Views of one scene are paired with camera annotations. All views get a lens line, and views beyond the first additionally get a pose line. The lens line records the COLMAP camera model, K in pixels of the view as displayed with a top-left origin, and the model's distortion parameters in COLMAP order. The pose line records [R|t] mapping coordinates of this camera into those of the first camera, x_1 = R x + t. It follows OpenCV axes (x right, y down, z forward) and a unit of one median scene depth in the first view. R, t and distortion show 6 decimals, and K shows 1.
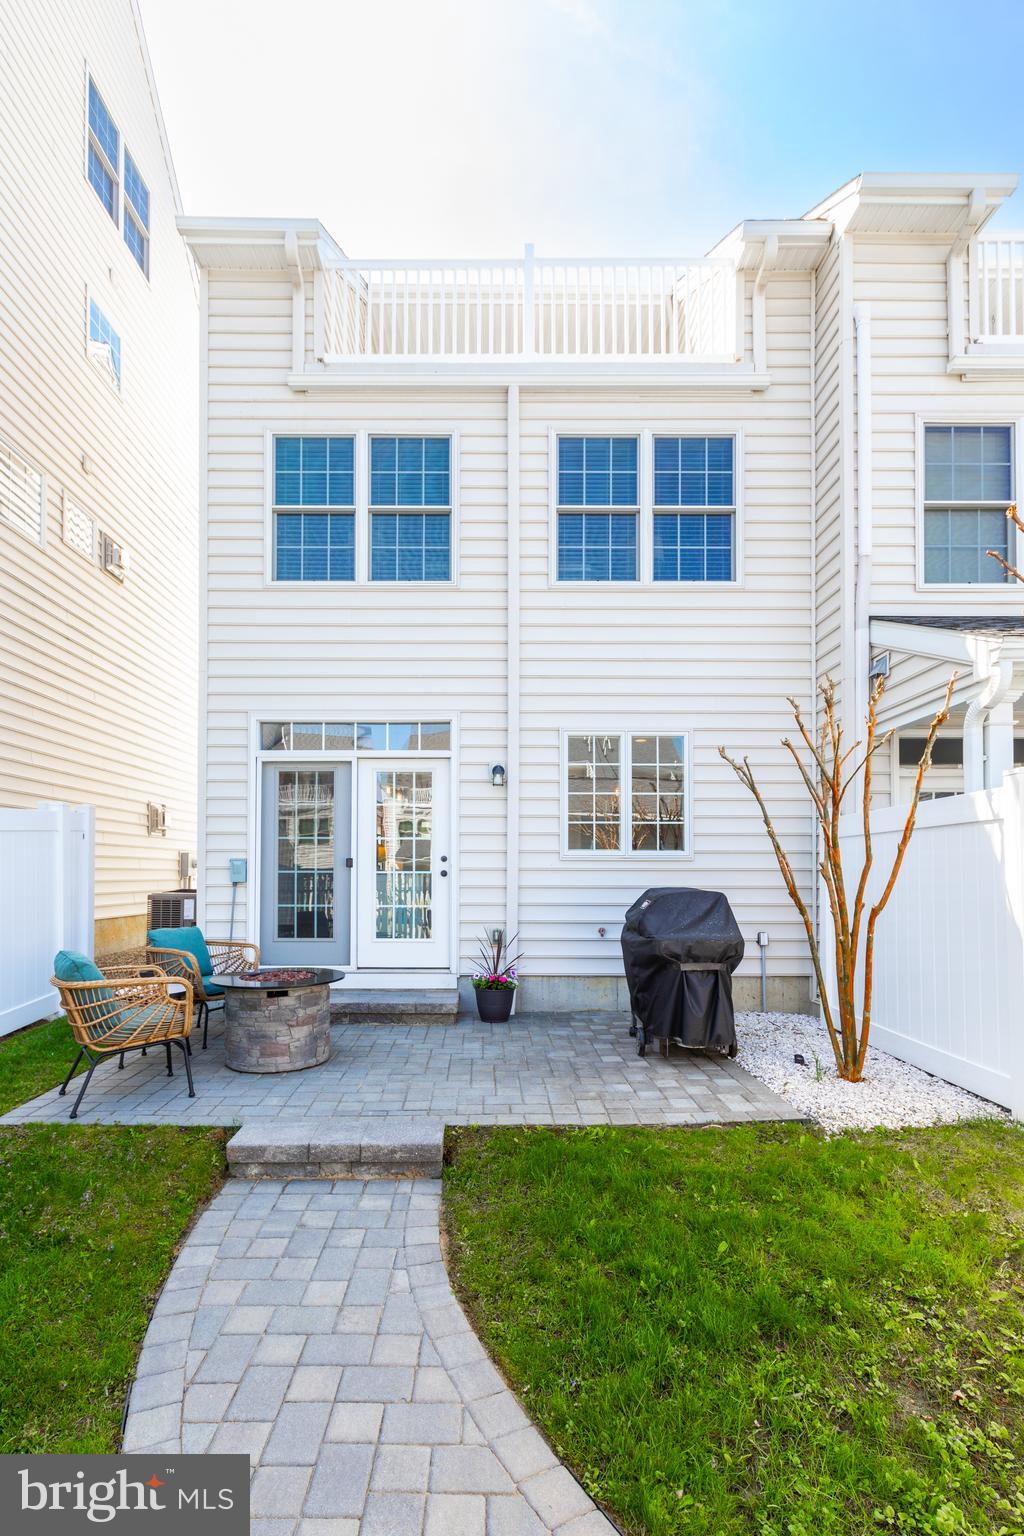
lens RADIAL K [[712.1, 0, 500.8], [0, 712.1, 855.7], [0, 0, 1]] dist [-0.003721, 0.001347]
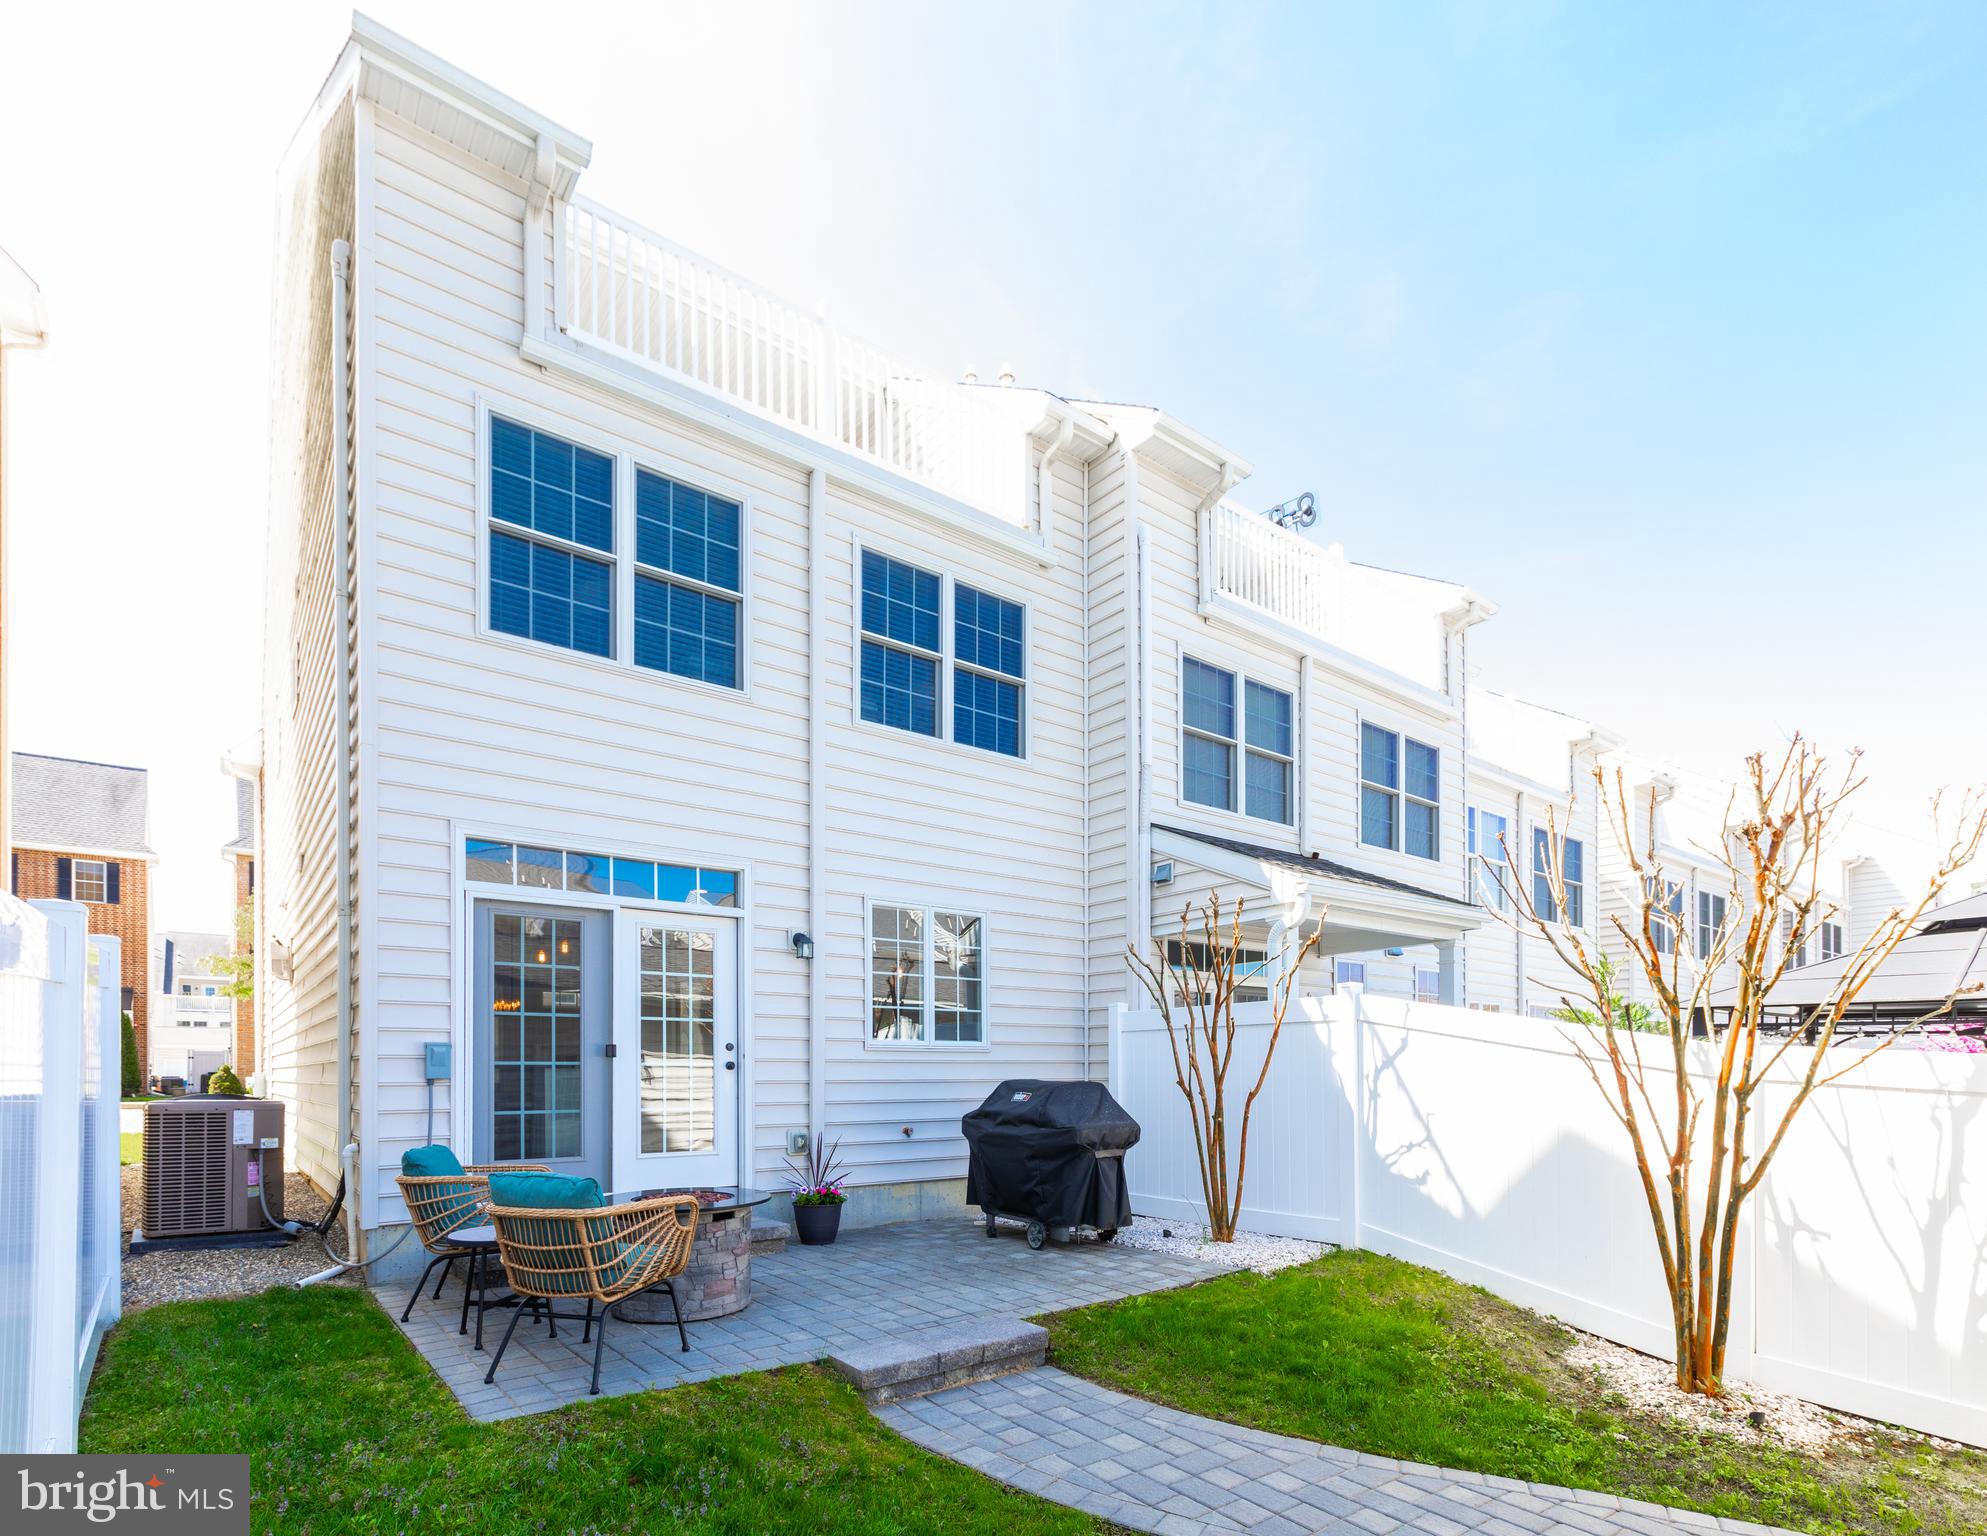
lens RADIAL K [[988.5, 0, 997.0], [0, 988.5, 1050.3], [0, 0, 1]] dist [-0.002957, -0.000324]
pose [[0.796283, 0.011877, 0.604807, -0.498267], [-0.009725, 0.999929, -0.006832, 0.011914], [-0.604845, -0.000442, 0.796343, -0.029449]]
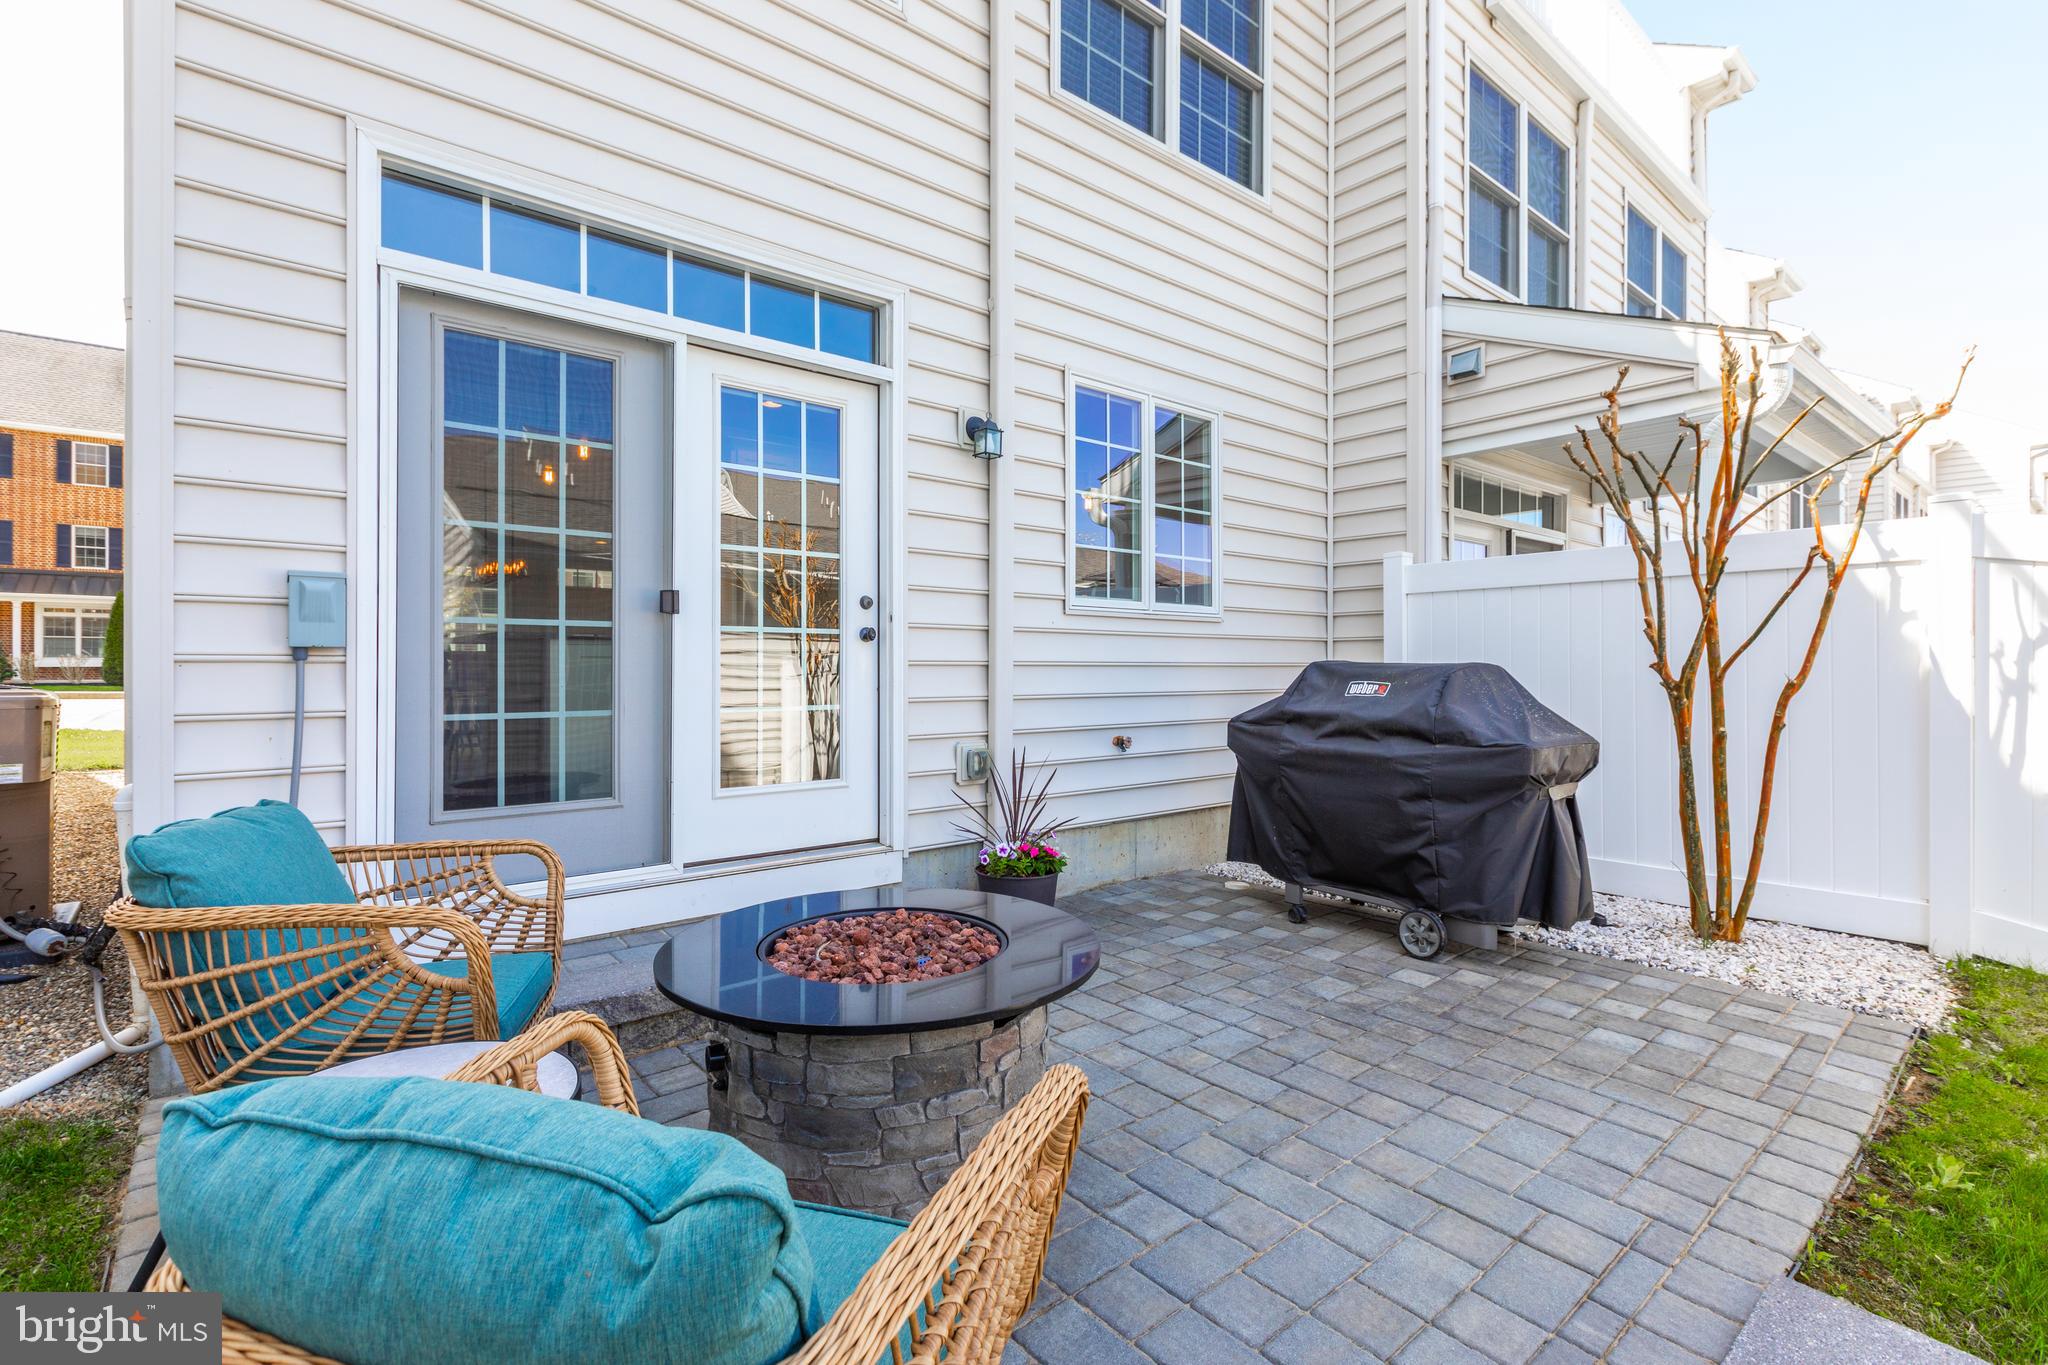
lens RADIAL K [[949.5, 0, 1026.5], [0, 949.5, 650.1], [0, 0, 1]] dist [-0.003721, 0.001347]
pose [[0.779092, 0.011184, 0.626810, -0.380196], [-0.015093, 0.999886, 0.000919, 0.032025], [-0.626728, -0.010177, 0.779172, 0.463598]]
